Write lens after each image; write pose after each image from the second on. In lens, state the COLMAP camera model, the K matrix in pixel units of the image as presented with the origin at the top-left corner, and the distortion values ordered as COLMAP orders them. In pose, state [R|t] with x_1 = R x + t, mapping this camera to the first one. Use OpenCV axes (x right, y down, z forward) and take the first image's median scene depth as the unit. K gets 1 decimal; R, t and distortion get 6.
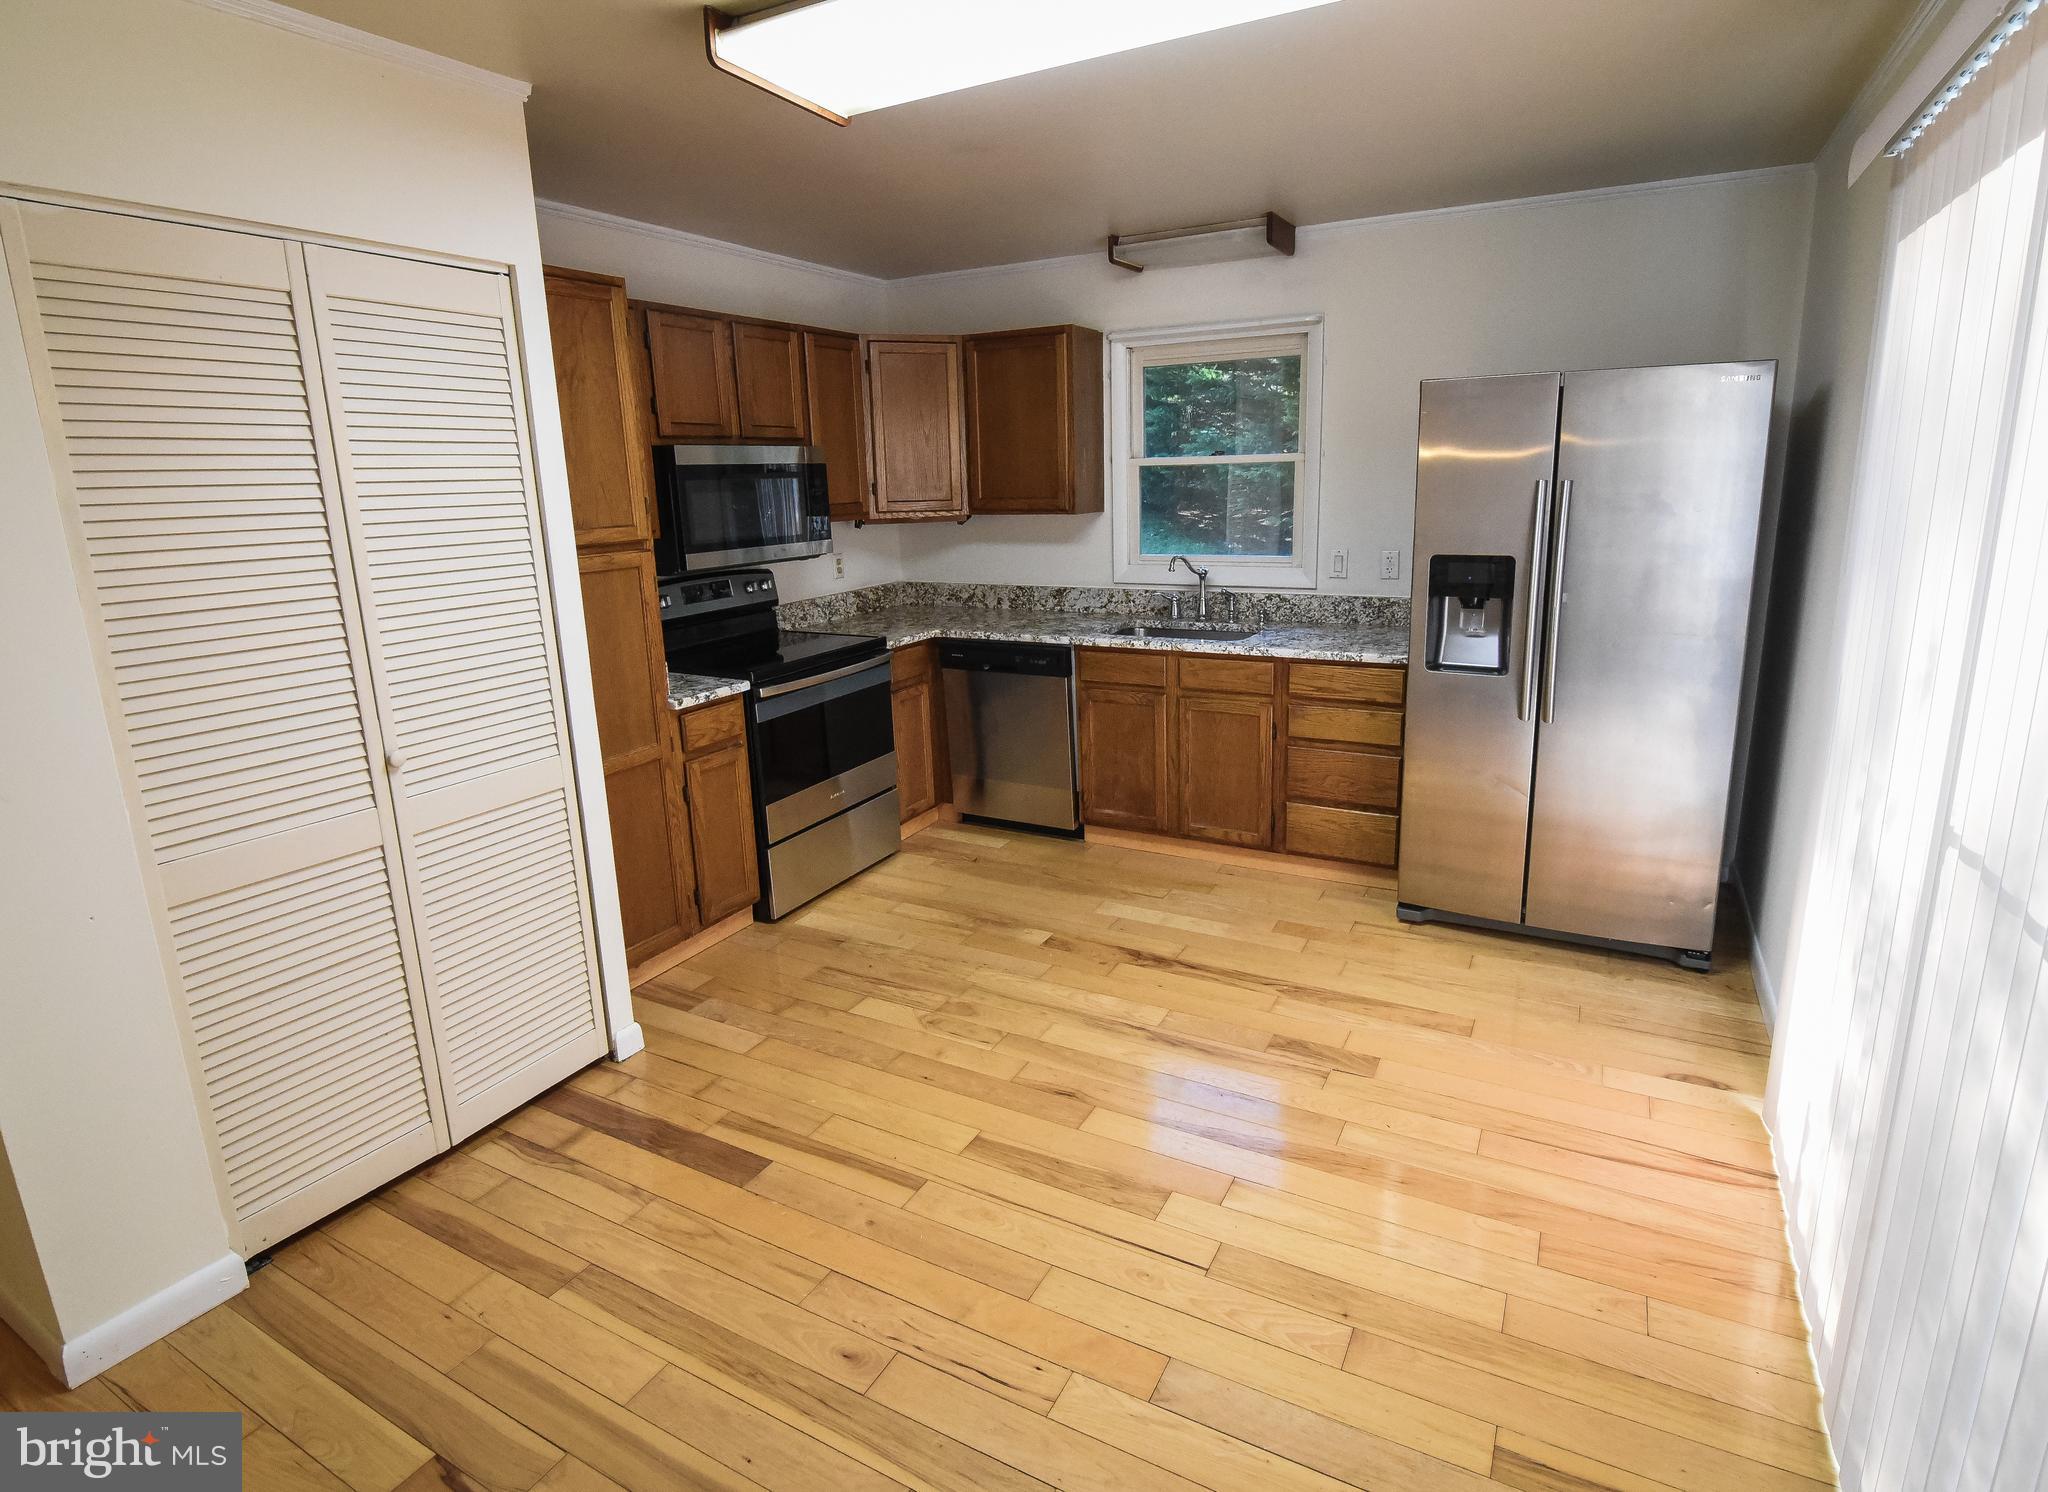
lens RADIAL K [[1023.1, 0, 1054.0], [0, 1023.1, 705.1], [0, 0, 1]] dist [-0.002147, -0.003780]
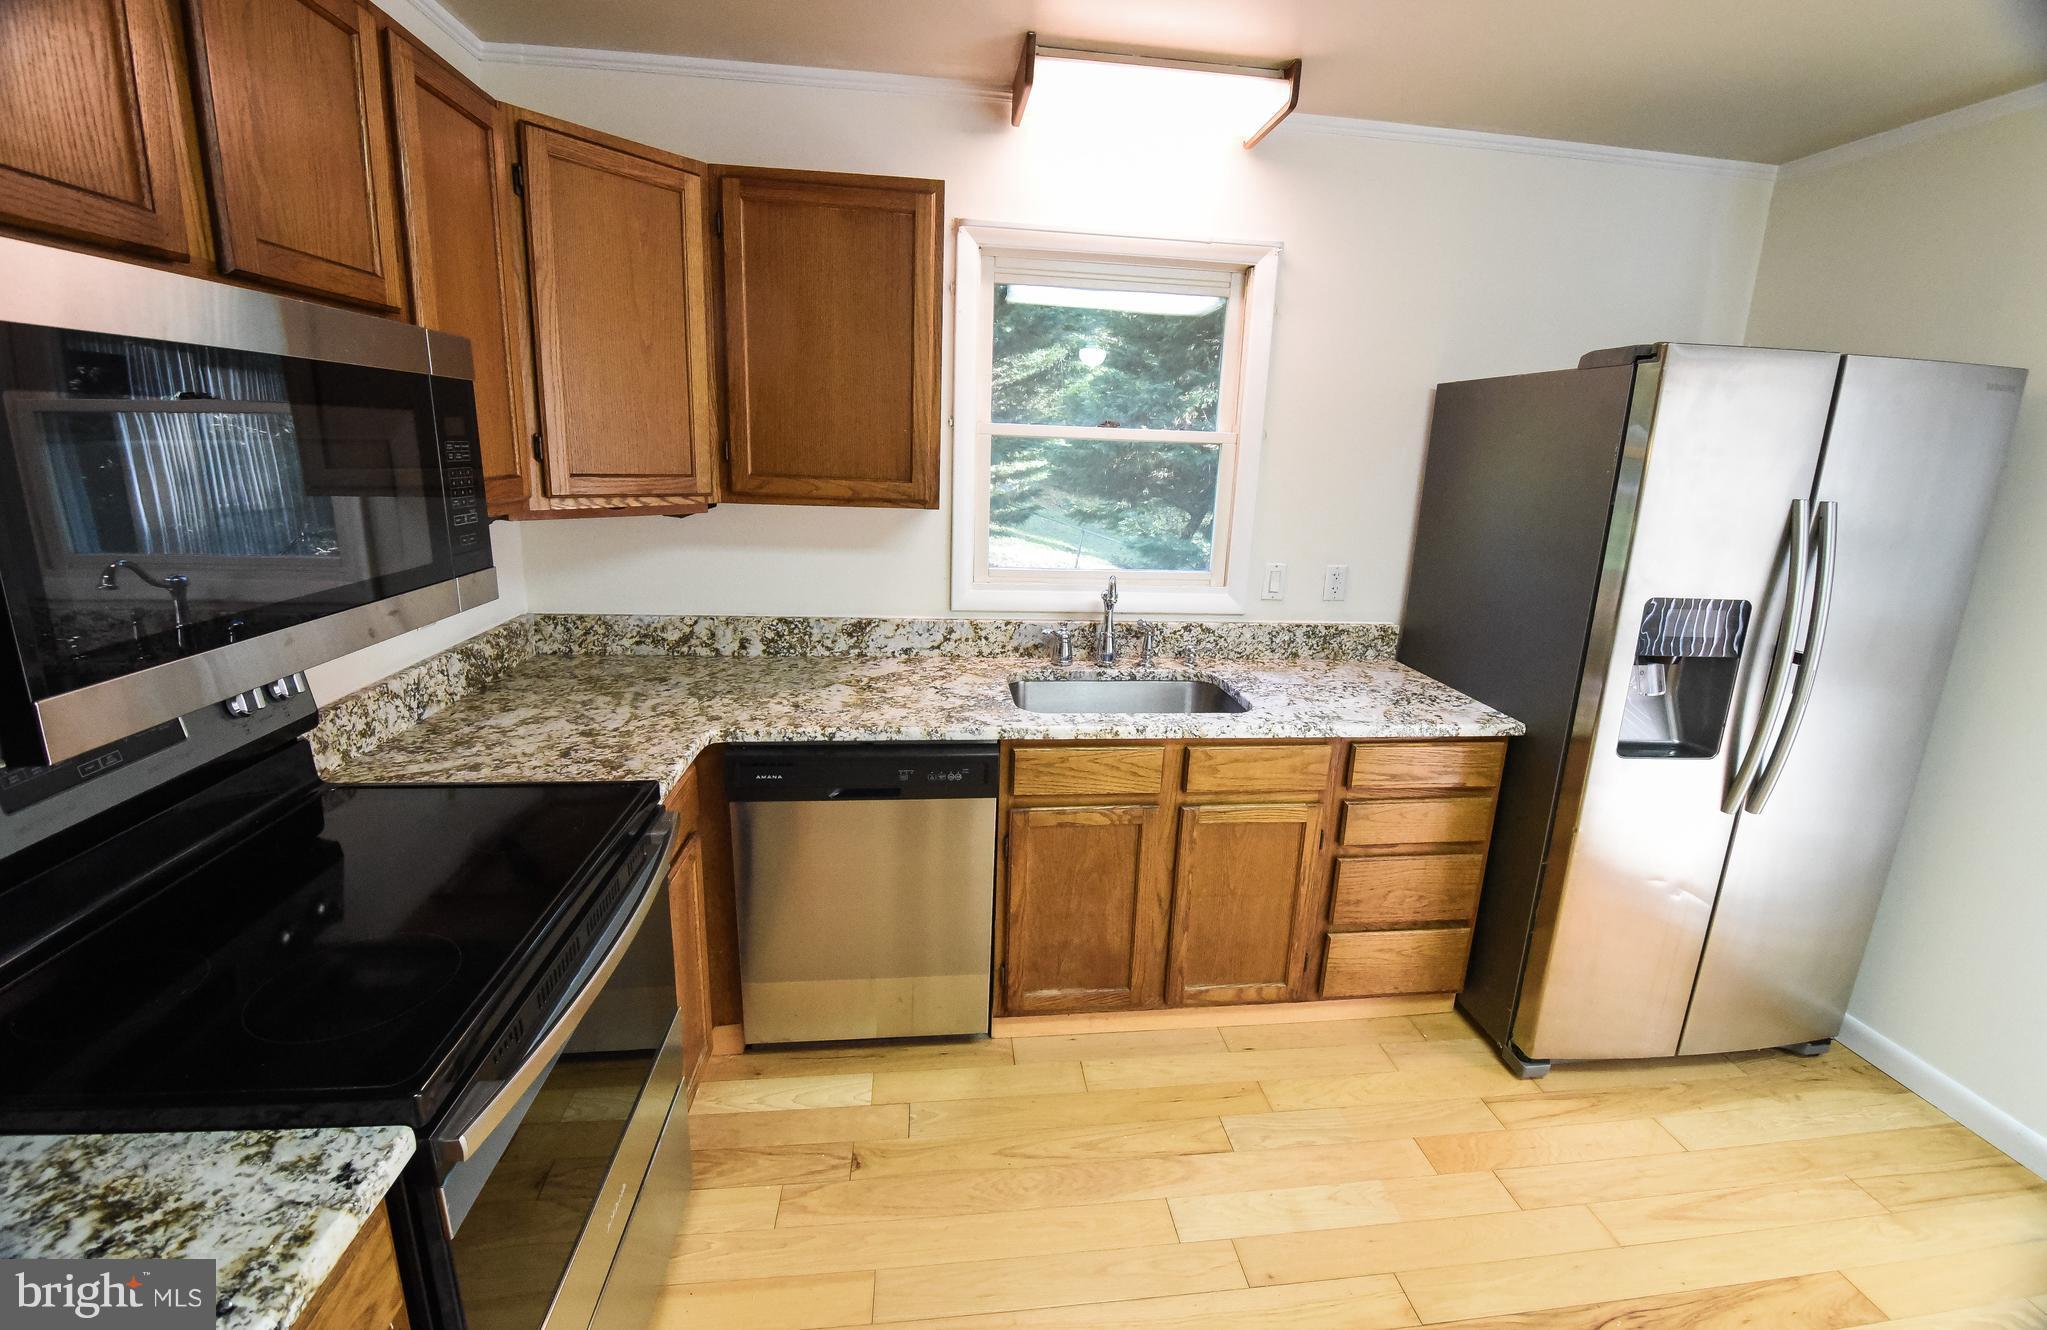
lens RADIAL K [[843.5, 0, 1038.4], [0, 843.5, 646.1], [0, 0, 1]] dist [-0.011496, -0.000538]
pose [[0.820004, -0.075874, 0.567306, -0.253300], [0.069106, 0.997048, 0.033462, -0.137897], [-0.568171, 0.011765, 0.822827, 0.650207]]
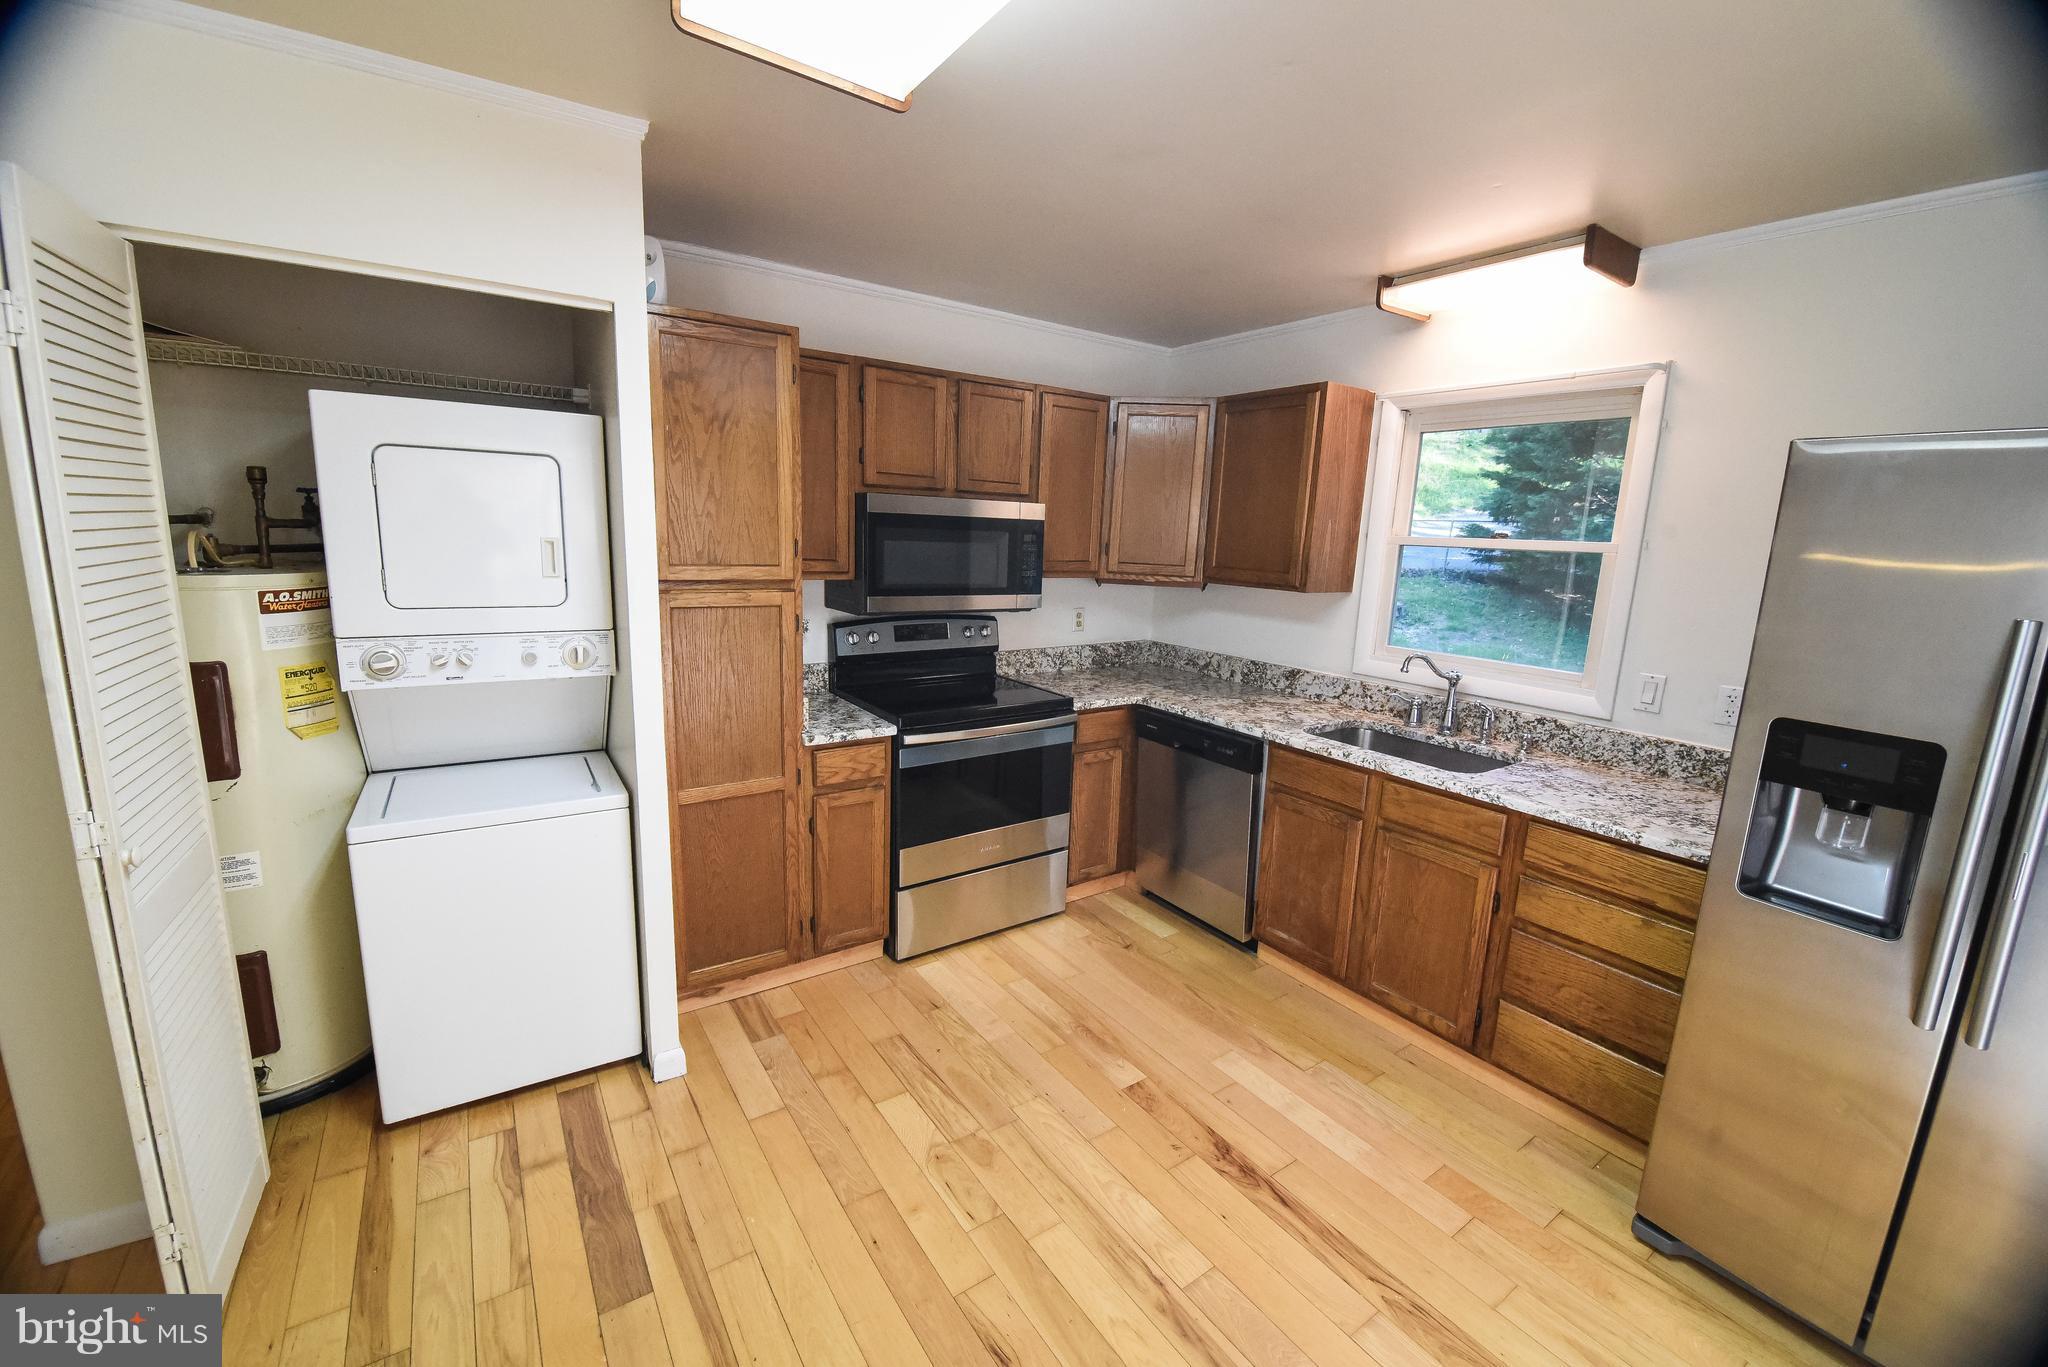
lens RADIAL K [[814.3, 0, 1026.8], [0, 814.3, 686.0], [0, 0, 1]] dist [-0.013199, -0.004236]
pose [[0.884573, 0.146729, -0.442719, 0.152079], [-0.163629, 0.986522, 0.000021, -0.076955], [0.436755, 0.072423, 0.896660, 0.304533]]
